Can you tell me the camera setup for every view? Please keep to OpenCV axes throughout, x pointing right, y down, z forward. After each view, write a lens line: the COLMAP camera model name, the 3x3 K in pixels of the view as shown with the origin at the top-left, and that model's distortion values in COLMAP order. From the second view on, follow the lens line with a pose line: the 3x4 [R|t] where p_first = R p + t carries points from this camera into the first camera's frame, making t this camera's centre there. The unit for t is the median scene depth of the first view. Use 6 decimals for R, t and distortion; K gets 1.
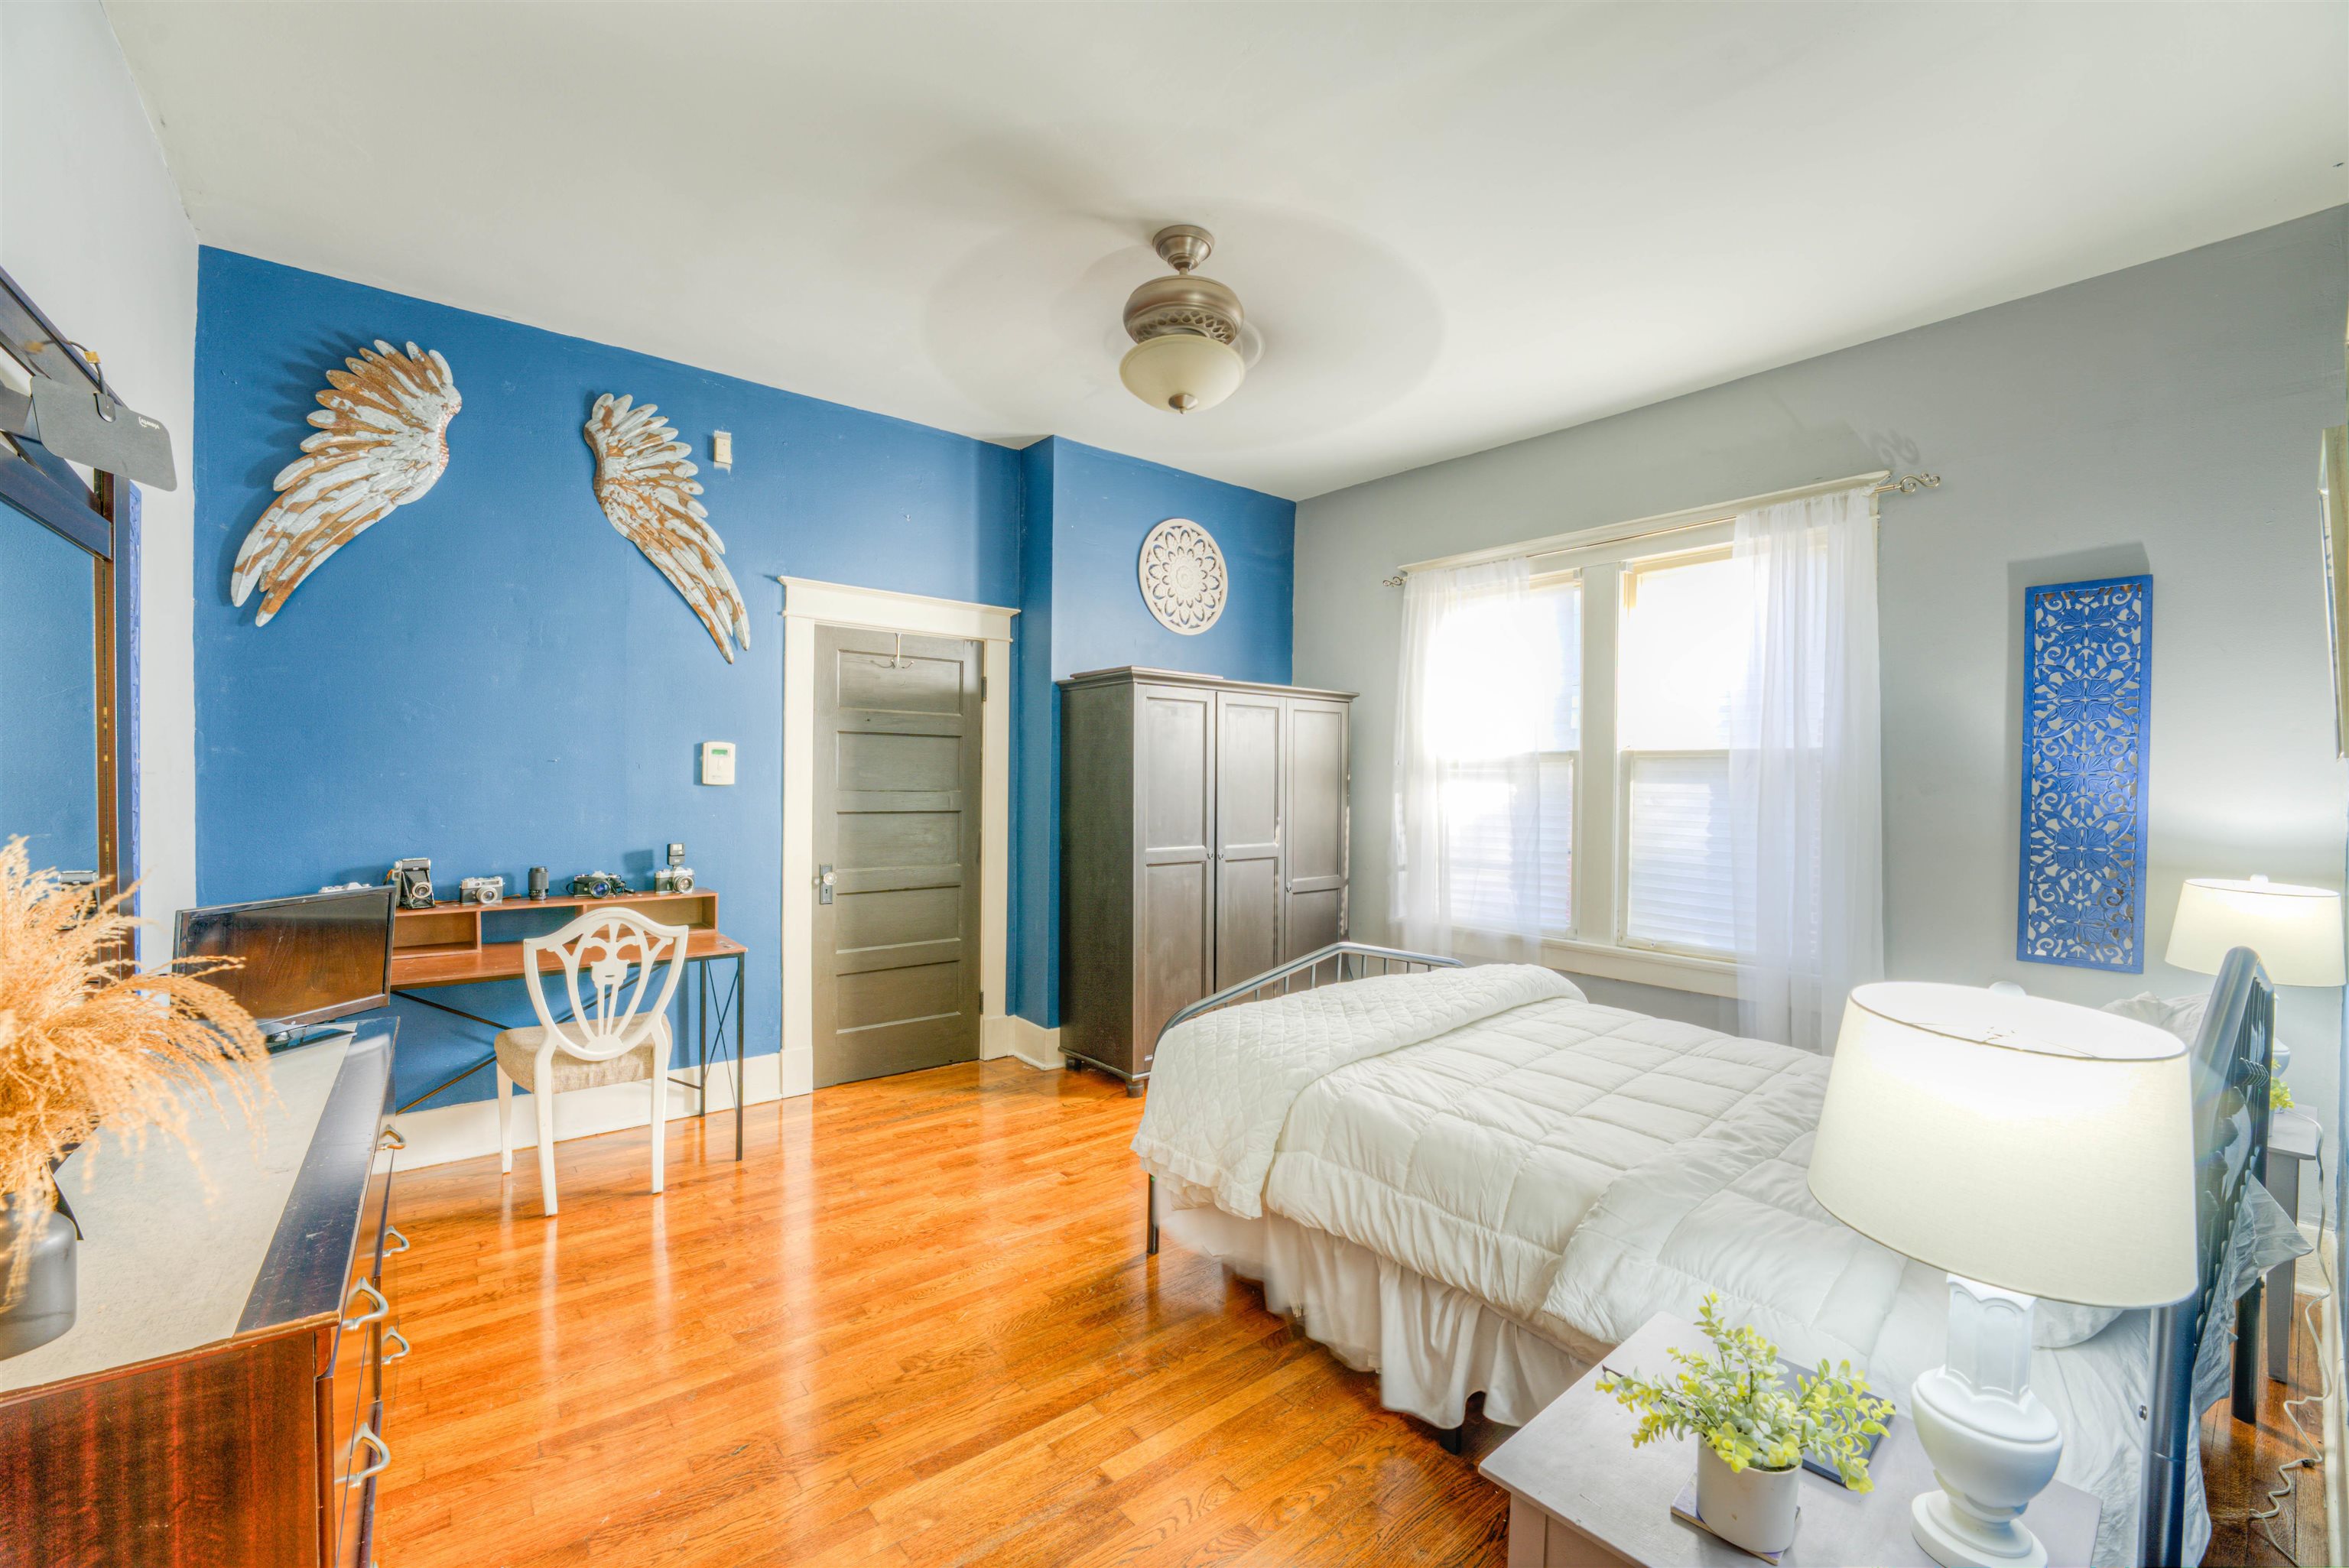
lens RADIAL K [[951.4, 0, 1190.7], [0, 951.4, 785.7], [0, 0, 1]] dist [0.001116, 0.000811]
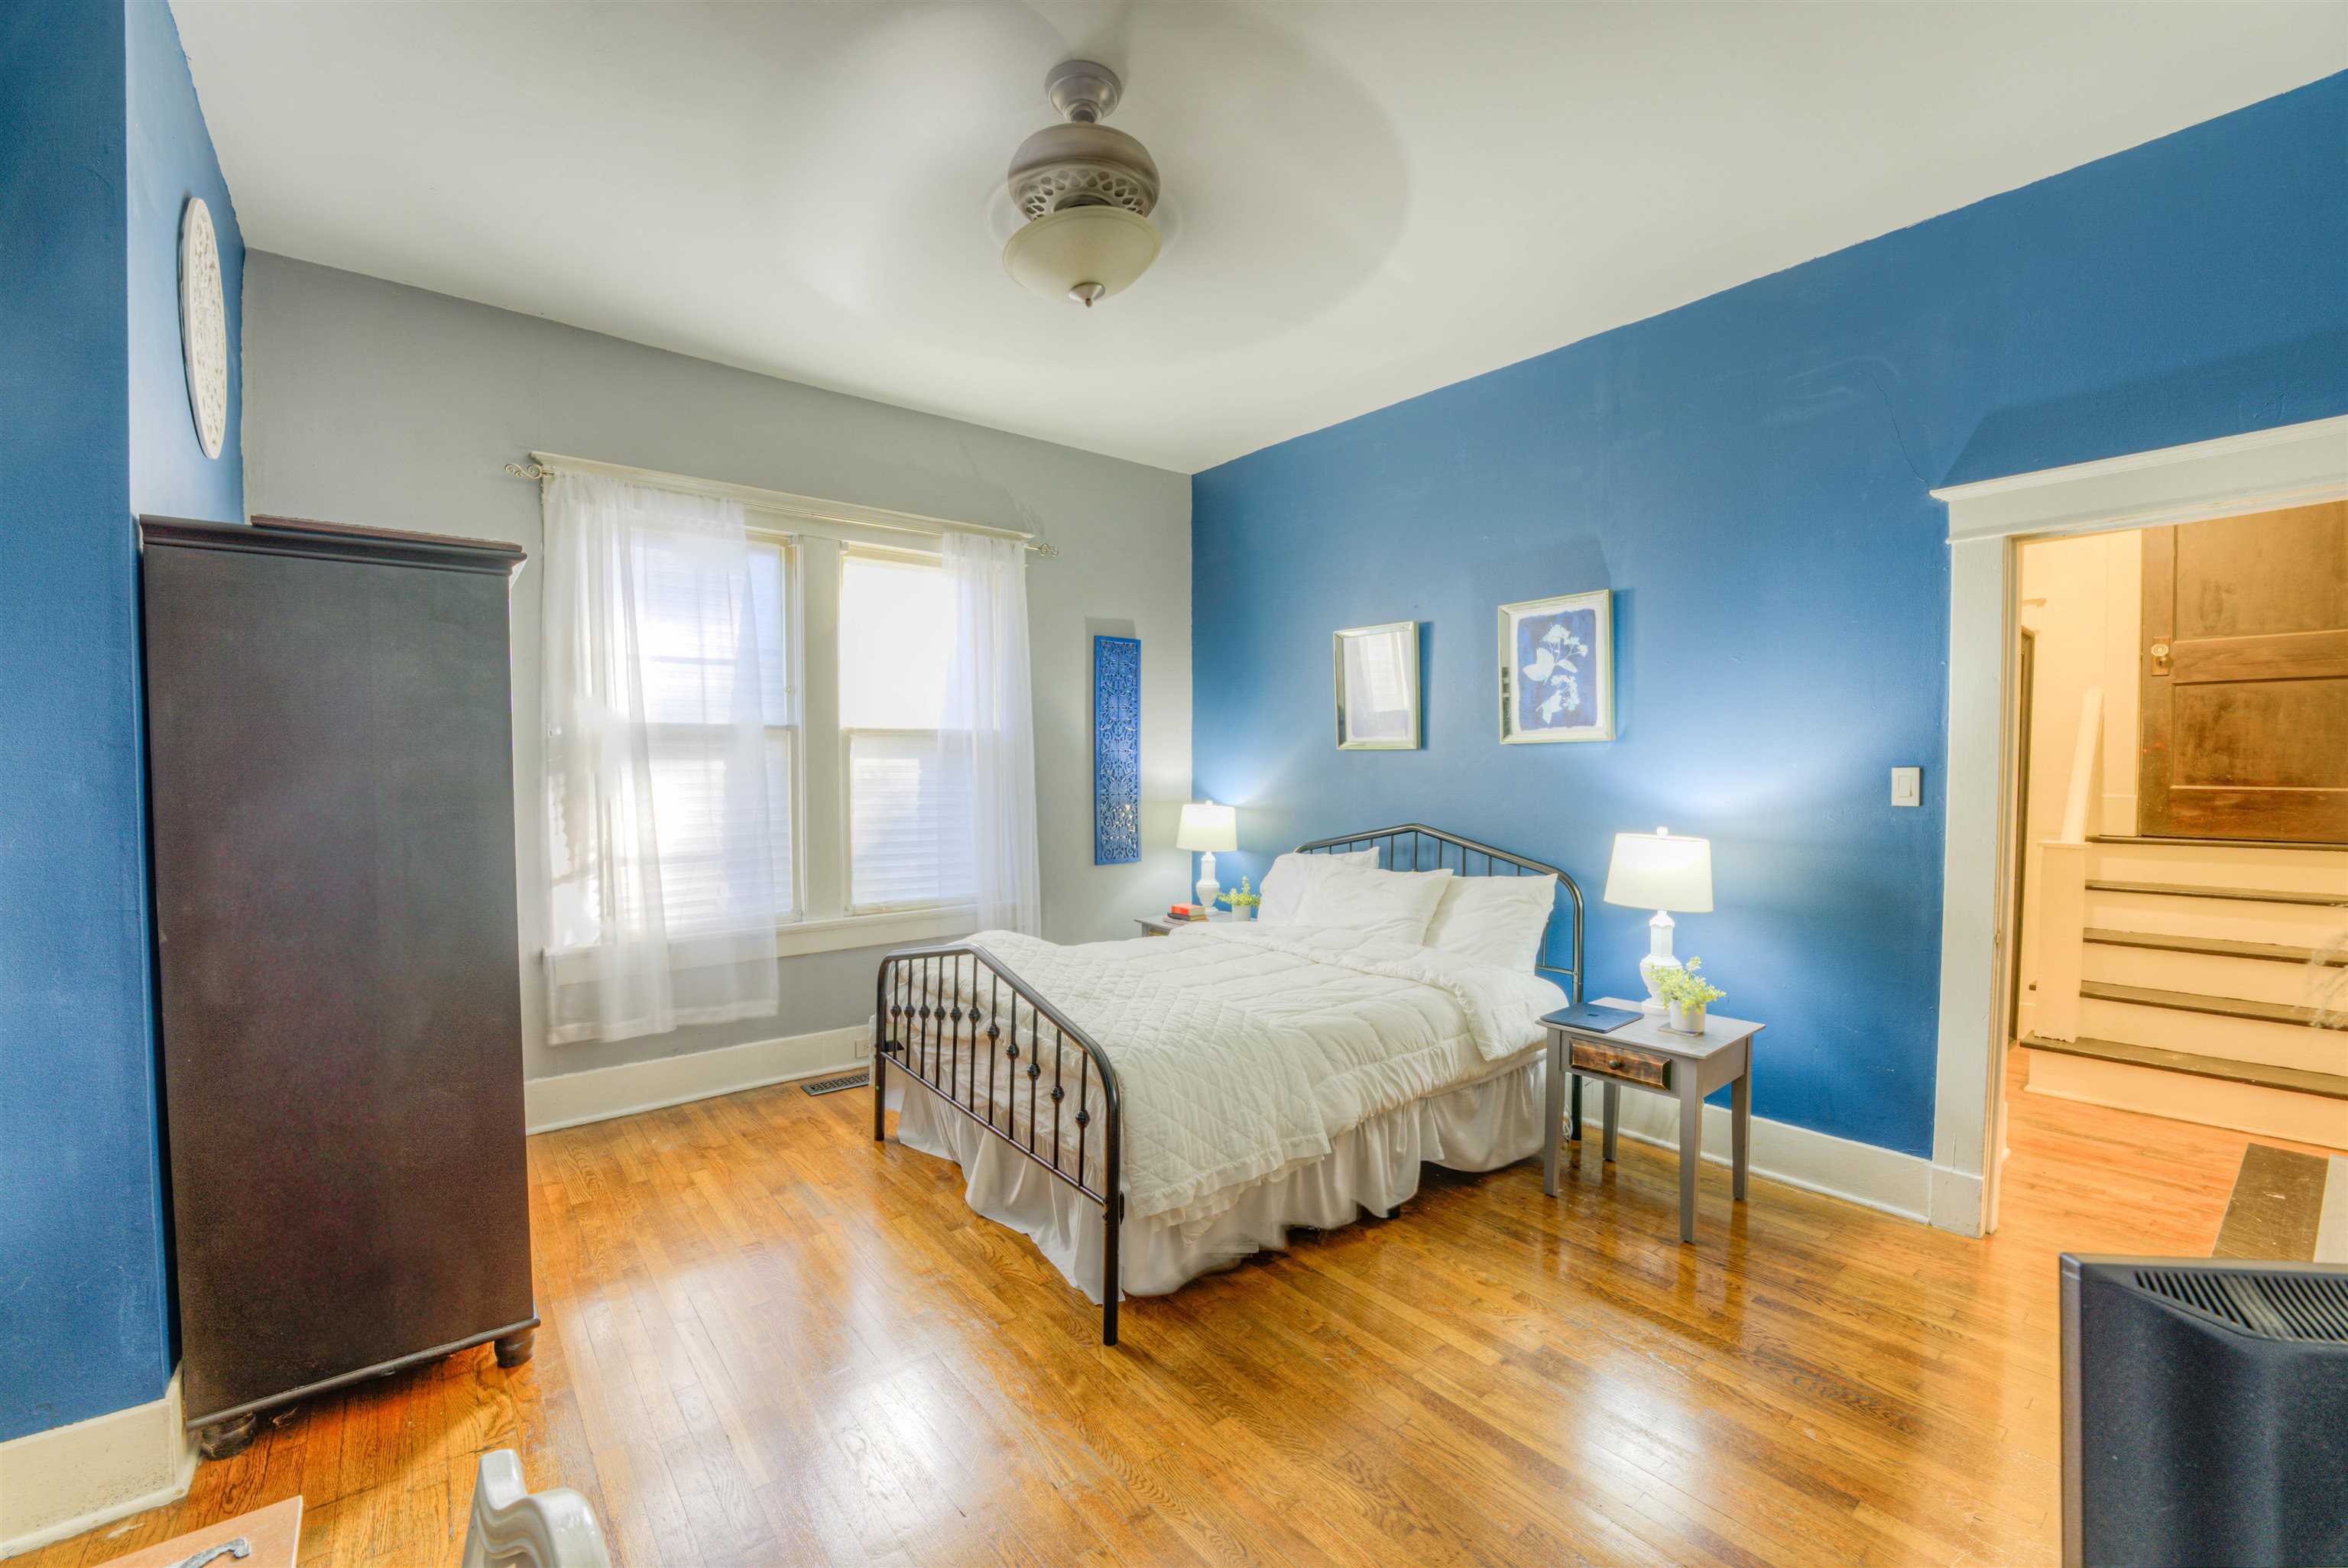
lens RADIAL K [[950.9, 0, 1166.9], [0, 950.9, 778.9], [0, 0, 1]] dist [0.001116, 0.000811]
pose [[0.033975, -0.030543, 0.998956, -0.684550], [0.003069, 0.999531, 0.030456, -0.012413], [-0.999418, 0.002031, 0.034053, 0.755183]]
